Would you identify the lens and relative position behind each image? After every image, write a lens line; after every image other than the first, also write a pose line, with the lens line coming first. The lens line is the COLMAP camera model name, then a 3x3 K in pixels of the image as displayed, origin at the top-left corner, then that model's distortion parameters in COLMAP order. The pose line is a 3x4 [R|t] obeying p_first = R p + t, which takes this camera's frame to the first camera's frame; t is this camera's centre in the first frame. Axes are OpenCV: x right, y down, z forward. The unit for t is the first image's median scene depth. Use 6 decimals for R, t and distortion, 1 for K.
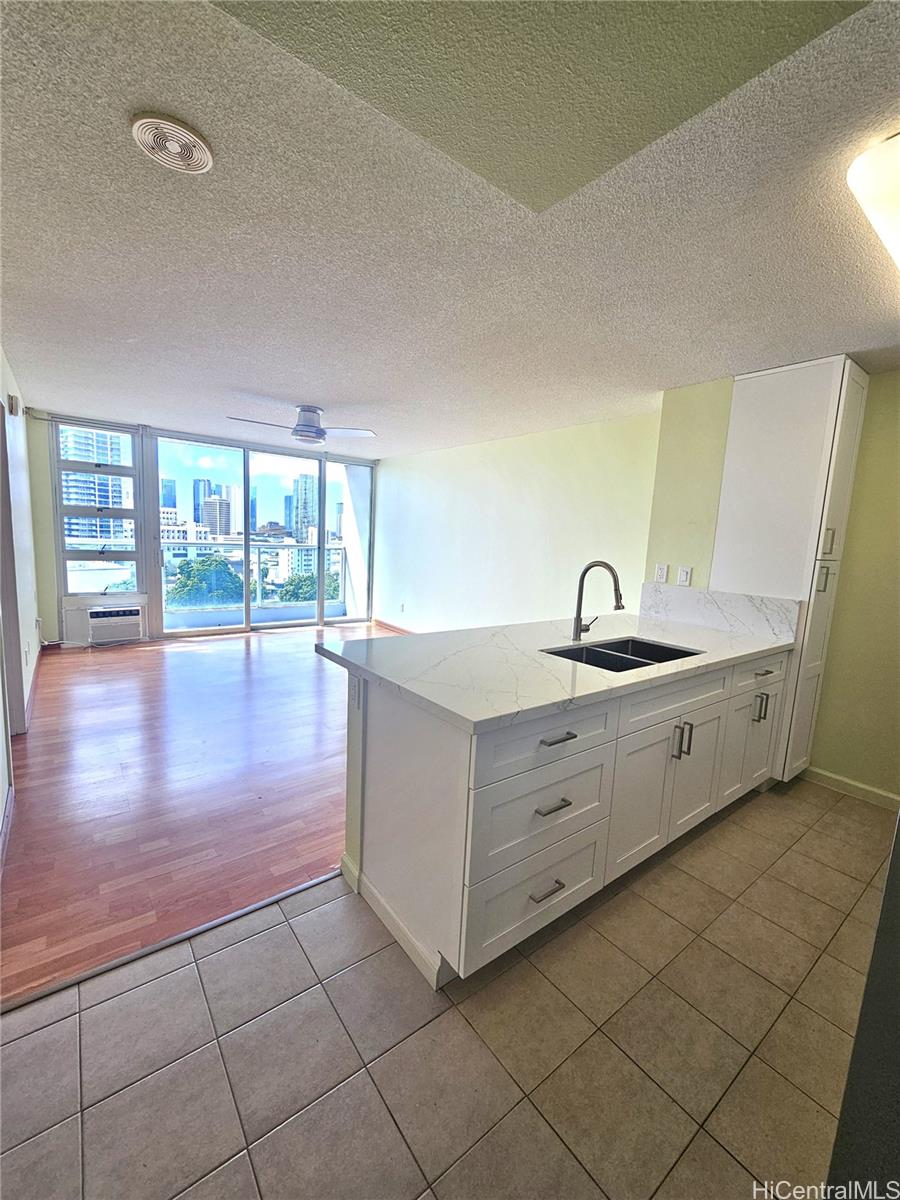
lens RADIAL K [[490.9, 0, 451.4], [0, 490.9, 598.1], [0, 0, 1]] dist [-0.002393, 0.000045]
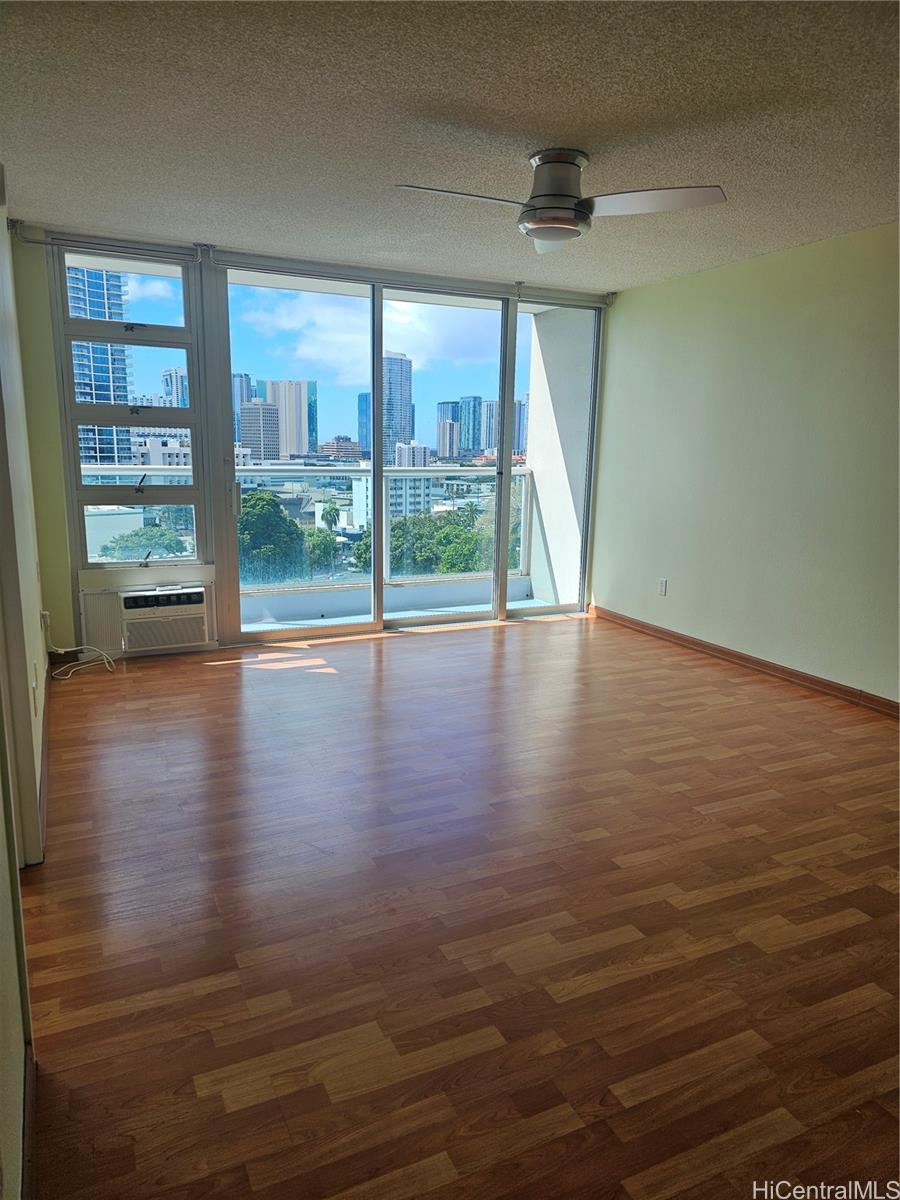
lens RADIAL K [[803.1, 0, 453.7], [0, 803.1, 607.6], [0, 0, 1]] dist [0.010126, -0.002800]
pose [[0.977109, 0.010820, -0.212463, -0.333983], [0.002887, 0.997939, 0.064101, -0.033364], [0.212719, -0.063247, 0.975064, 0.354379]]
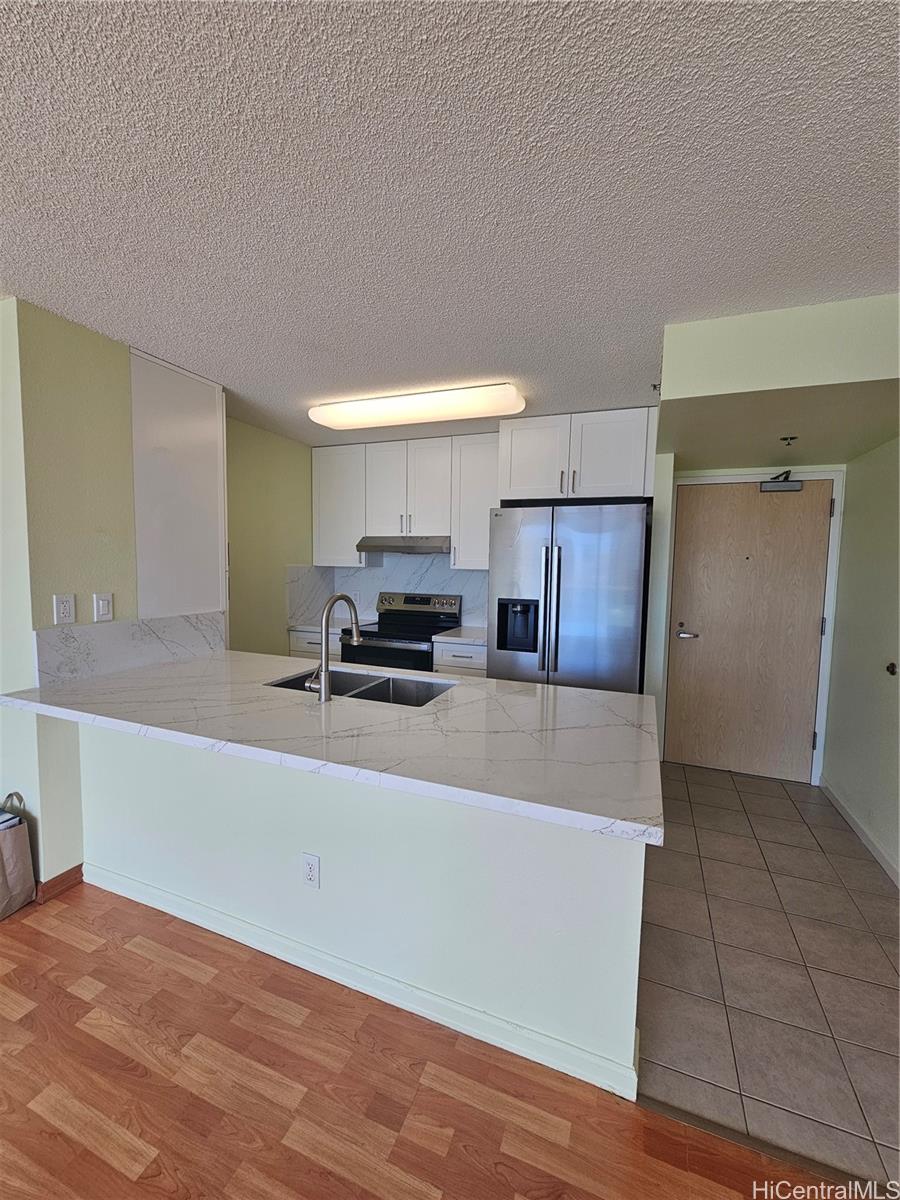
lens RADIAL K [[490.9, 0, 447.6], [0, 490.9, 600.2], [0, 0, 1]] dist [-0.002393, 0.000045]
pose [[-0.519055, -0.123600, 0.845757, -0.400331], [0.062071, 0.981426, 0.181520, -0.165177], [-0.852484, 0.146716, -0.501742, 1.024266]]
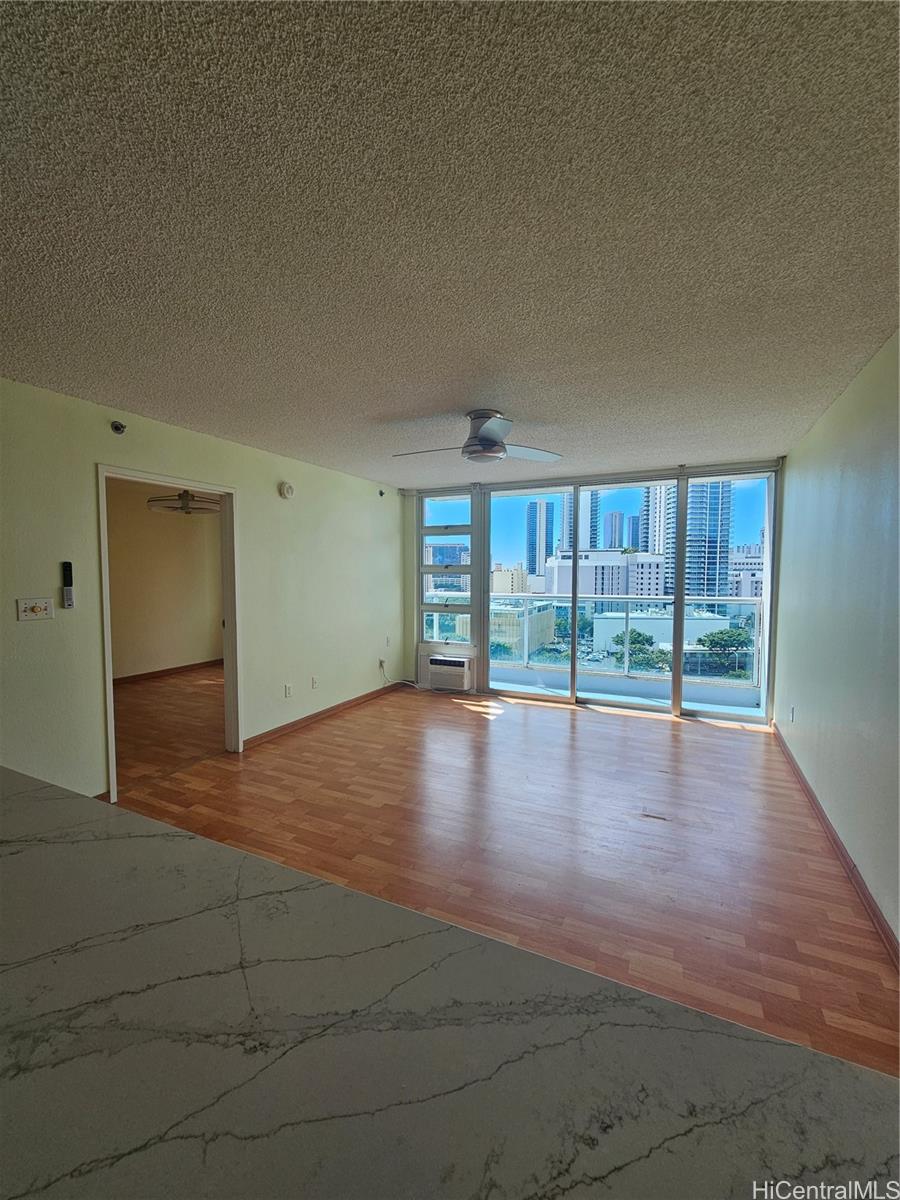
lens RADIAL K [[490.9, 0, 450.2], [0, 490.9, 595.8], [0, 0, 1]] dist [-0.002393, 0.000045]
pose [[0.443097, -0.003606, -0.896466, 0.524554], [-0.094800, 0.994196, -0.050856, -0.113902], [0.891447, 0.107519, 0.440184, 1.002473]]
